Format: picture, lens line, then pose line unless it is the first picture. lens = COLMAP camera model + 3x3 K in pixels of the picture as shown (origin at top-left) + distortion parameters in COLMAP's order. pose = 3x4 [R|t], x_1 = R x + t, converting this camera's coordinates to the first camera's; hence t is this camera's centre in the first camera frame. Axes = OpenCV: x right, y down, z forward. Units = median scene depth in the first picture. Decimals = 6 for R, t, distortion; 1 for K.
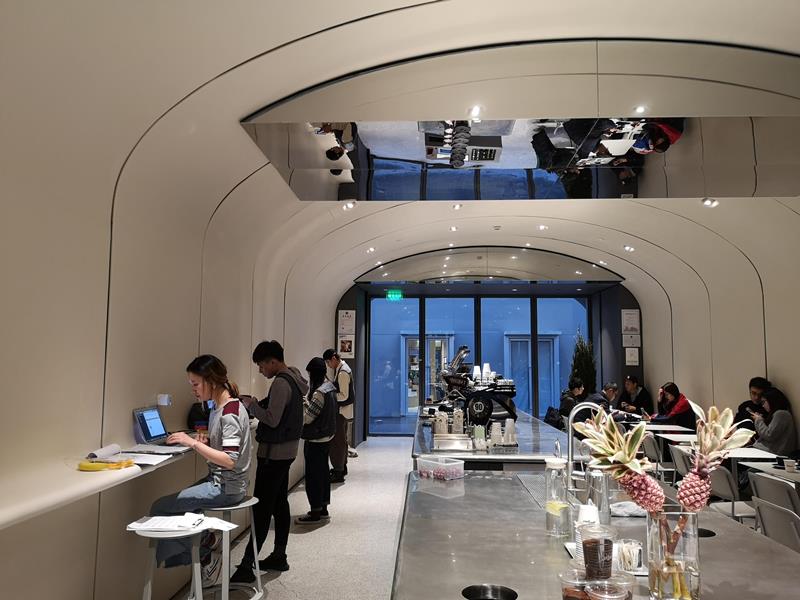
lens RADIAL K [[627.0, 0, 397.0], [0, 627.0, 301.8], [0, 0, 1]] dist [0.015190, -0.039005]
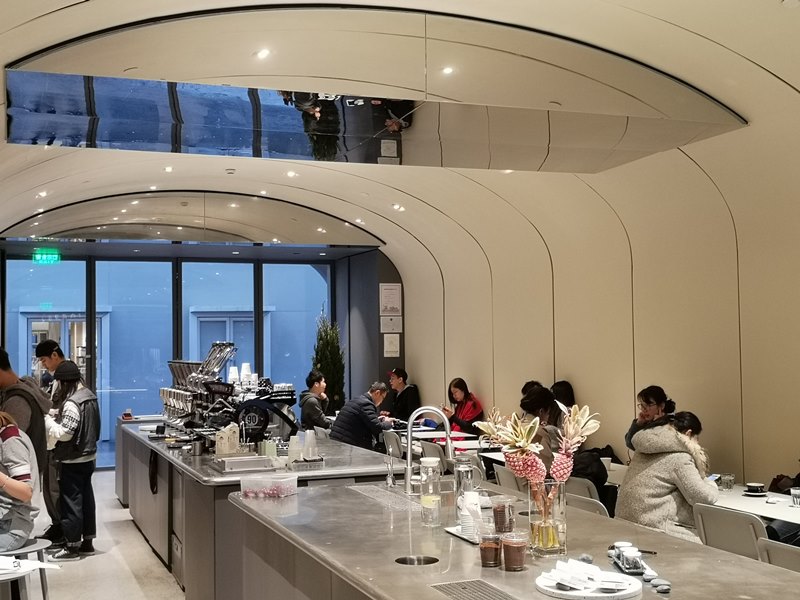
lens RADIAL K [[1028.7, 0, 397.2], [0, 1028.7, 297.8], [0, 0, 1]] dist [0.043994, 0.000000]
pose [[0.916718, 0.000438, 0.399535, -0.154680], [-0.019194, 0.998893, 0.042944, -0.031749], [-0.399074, -0.047036, 0.915712, -0.183494]]
